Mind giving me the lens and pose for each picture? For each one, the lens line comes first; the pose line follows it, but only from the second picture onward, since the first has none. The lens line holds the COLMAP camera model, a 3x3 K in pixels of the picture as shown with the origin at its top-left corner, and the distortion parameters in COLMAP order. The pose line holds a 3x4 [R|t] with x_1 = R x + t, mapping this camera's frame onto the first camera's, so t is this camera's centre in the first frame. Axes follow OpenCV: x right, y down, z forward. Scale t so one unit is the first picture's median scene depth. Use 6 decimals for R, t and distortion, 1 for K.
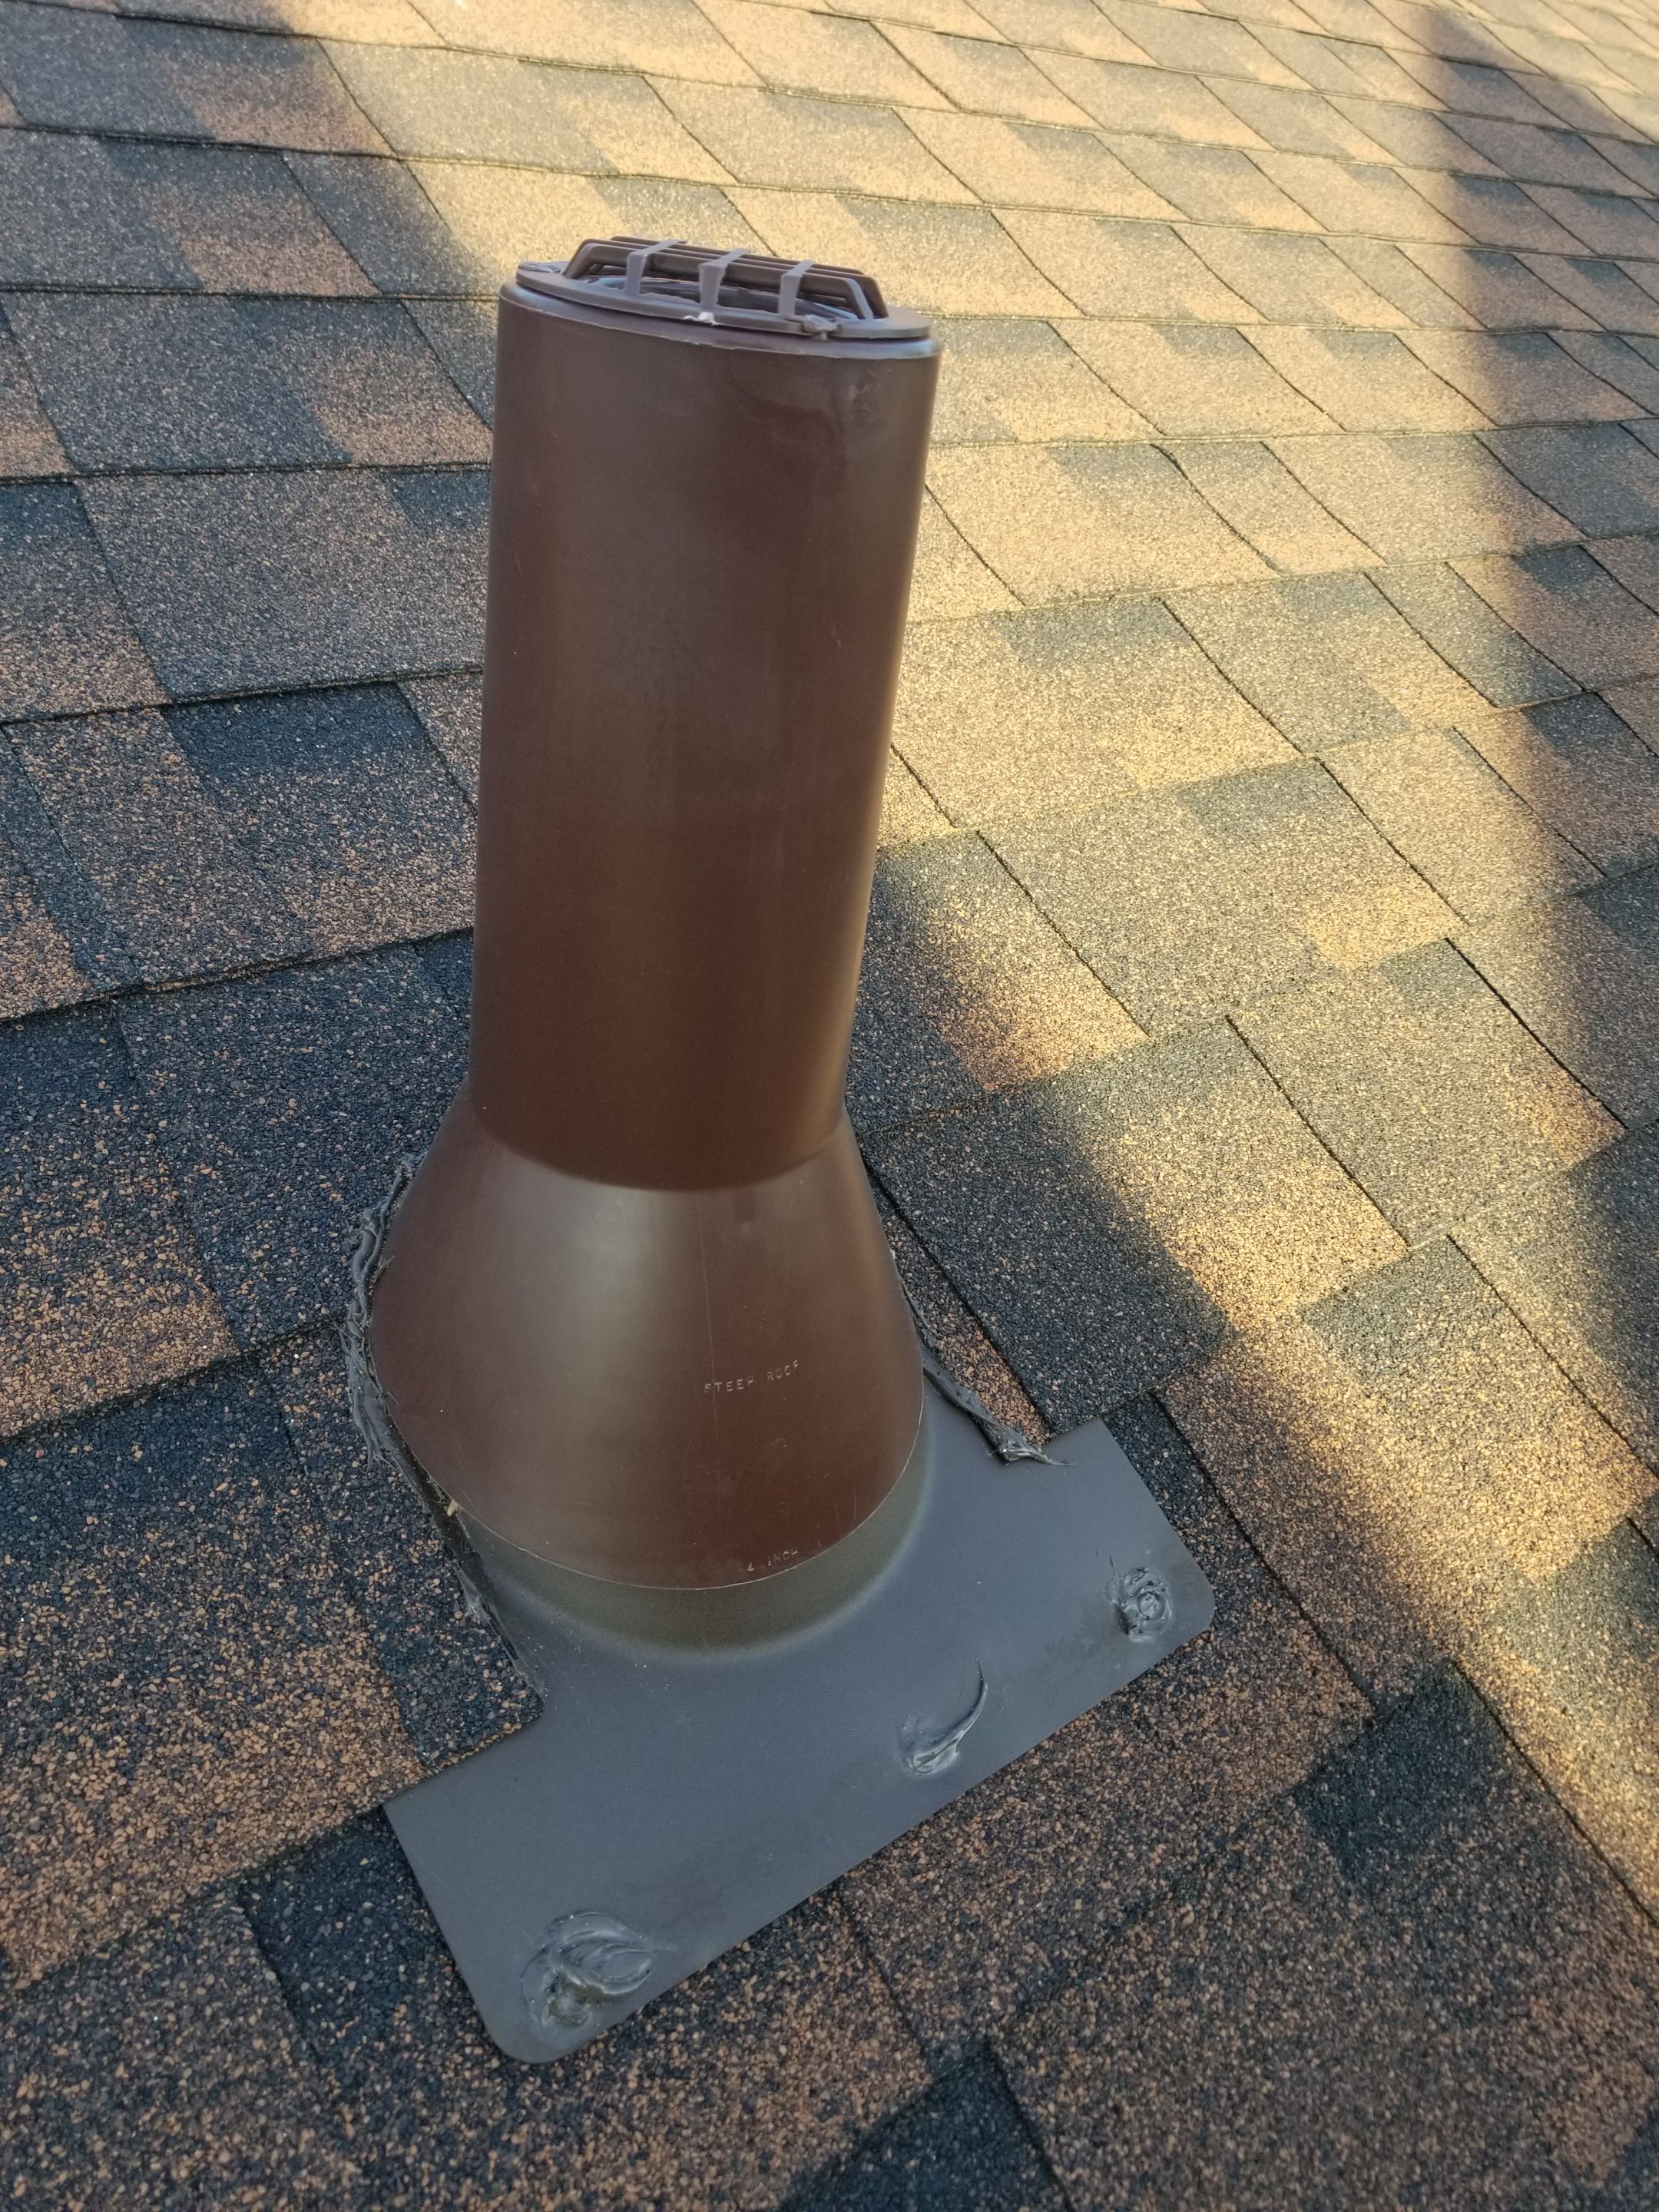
lens RADIAL K [[1702.2, 0, 818.8], [0, 1702.2, 1096.0], [0, 0, 1]] dist [0.053698, -0.086974]
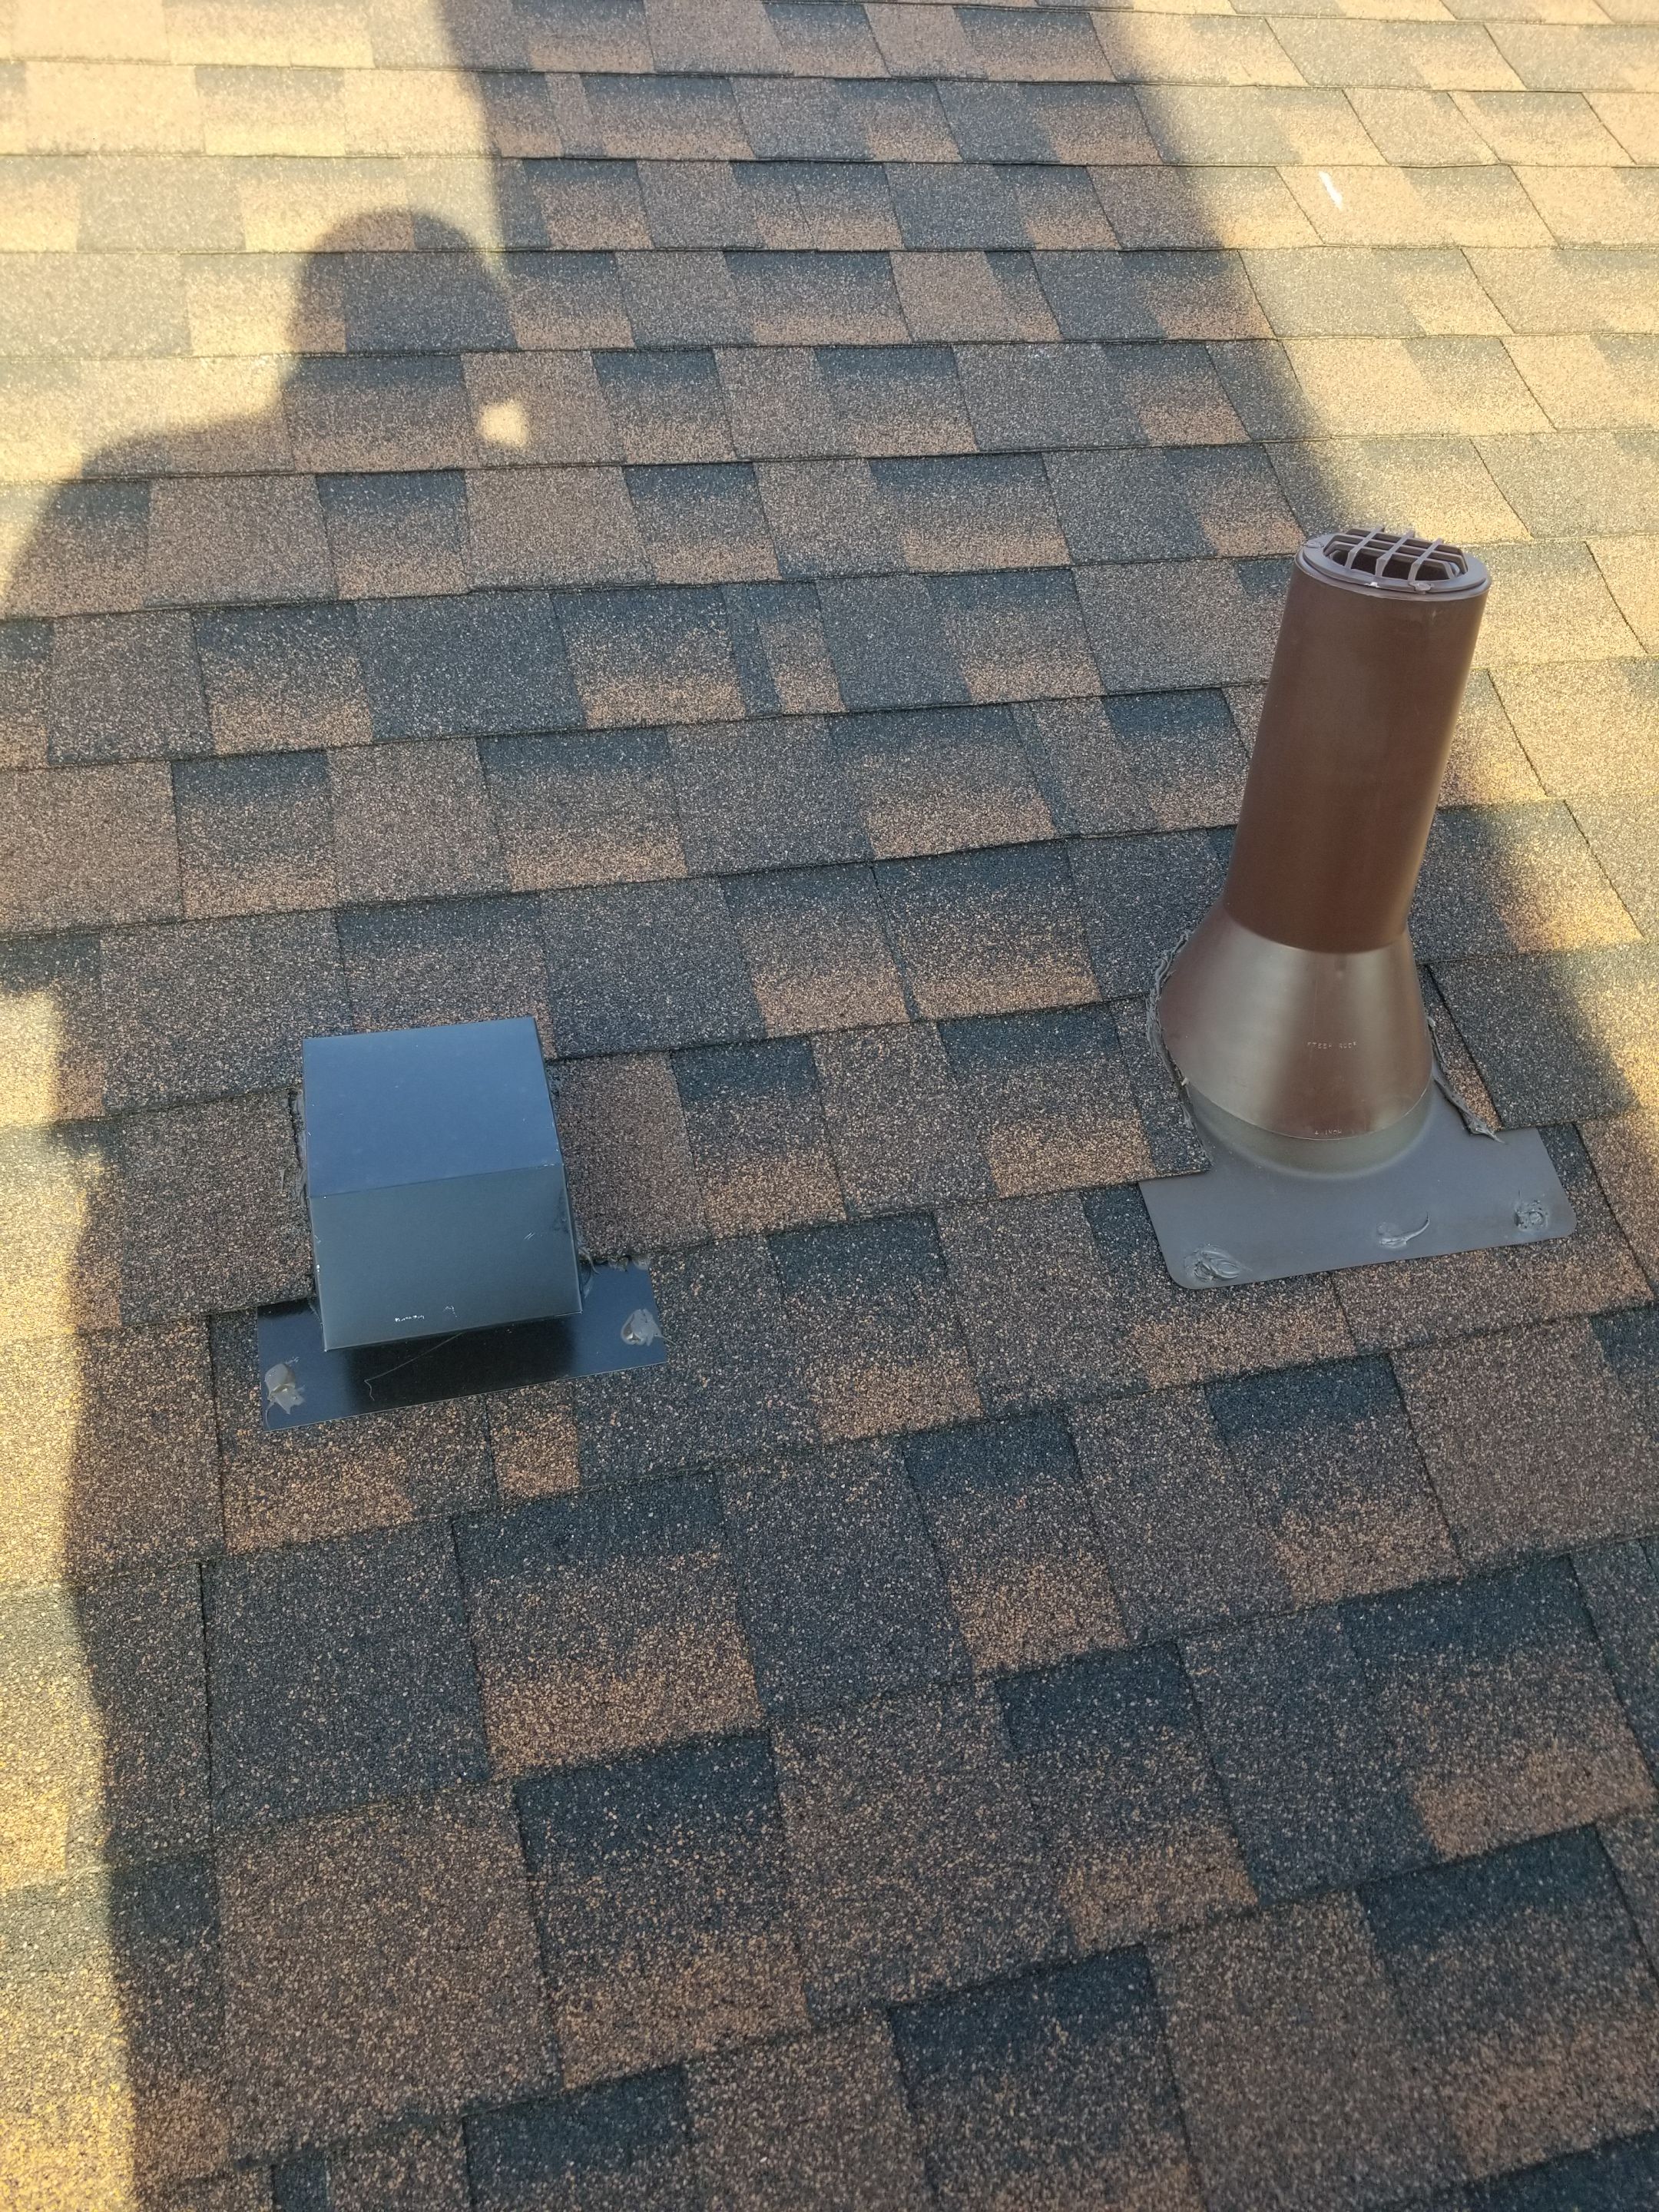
lens RADIAL K [[1702.2, 0, 833.4], [0, 1702.2, 1105.4], [0, 0, 1]] dist [0.053698, -0.086974]
pose [[0.903446, 0.172156, -0.392617, 0.195811], [-0.152113, 0.984967, 0.081866, 0.125632], [0.400808, -0.014240, 0.916051, -0.954984]]
